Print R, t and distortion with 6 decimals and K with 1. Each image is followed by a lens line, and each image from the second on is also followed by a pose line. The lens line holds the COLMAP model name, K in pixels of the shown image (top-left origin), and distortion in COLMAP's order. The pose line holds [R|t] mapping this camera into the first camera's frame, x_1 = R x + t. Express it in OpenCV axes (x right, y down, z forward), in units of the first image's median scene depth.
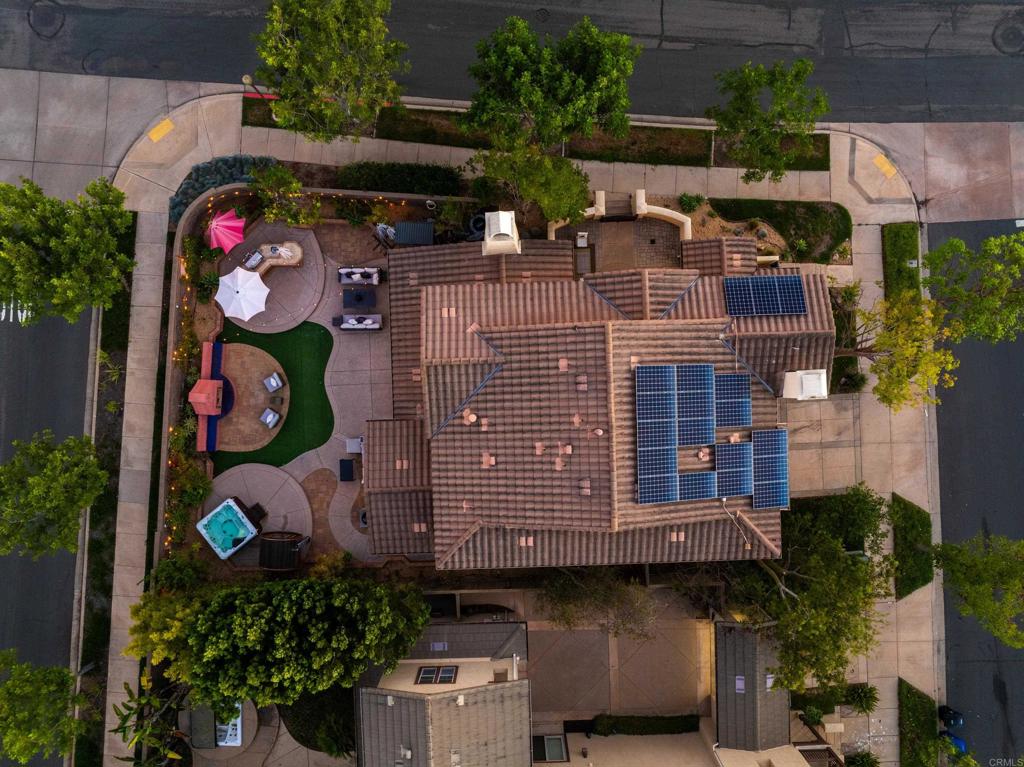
lens RADIAL K [[712.5, 0, 513.4], [0, 712.5, 383.0], [0, 0, 1]] dist [0.001529, 0.000845]
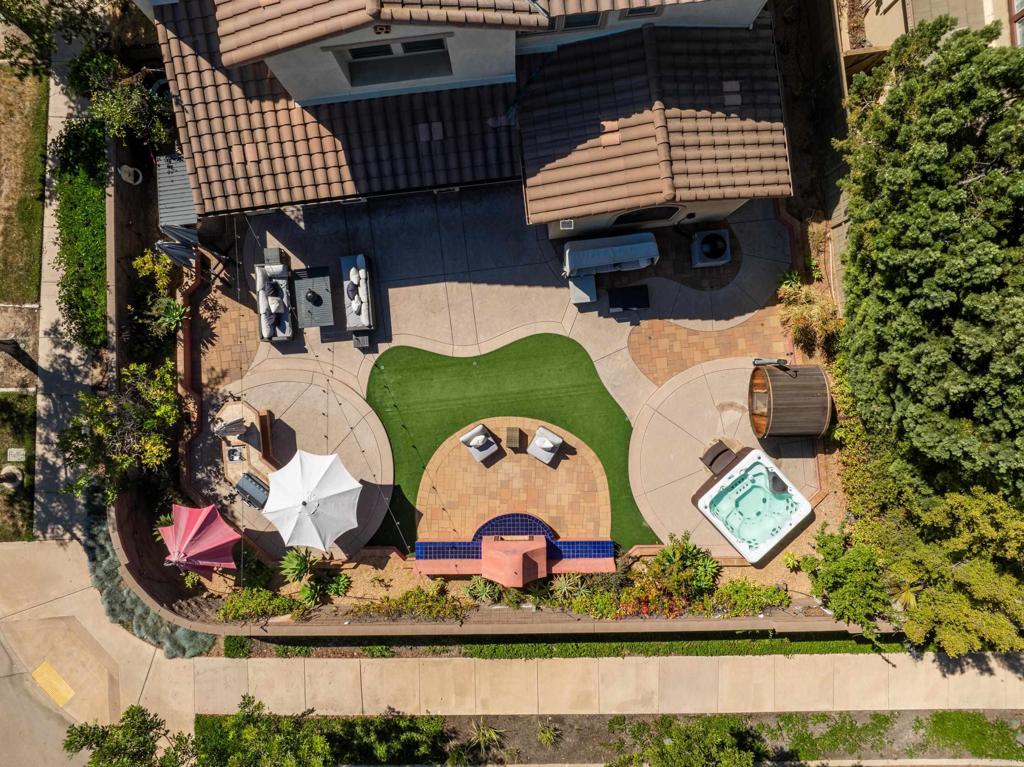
lens RADIAL K [[712.5, 0, 512.0], [0, 712.5, 384.6], [0, 0, 1]] dist [0.001529, 0.000845]
pose [[-0.082563, -0.996585, 0.001465, -0.290547], [0.996188, -0.082571, -0.028146, 0.043105], [0.028171, -0.000865, 0.999603, 0.444810]]
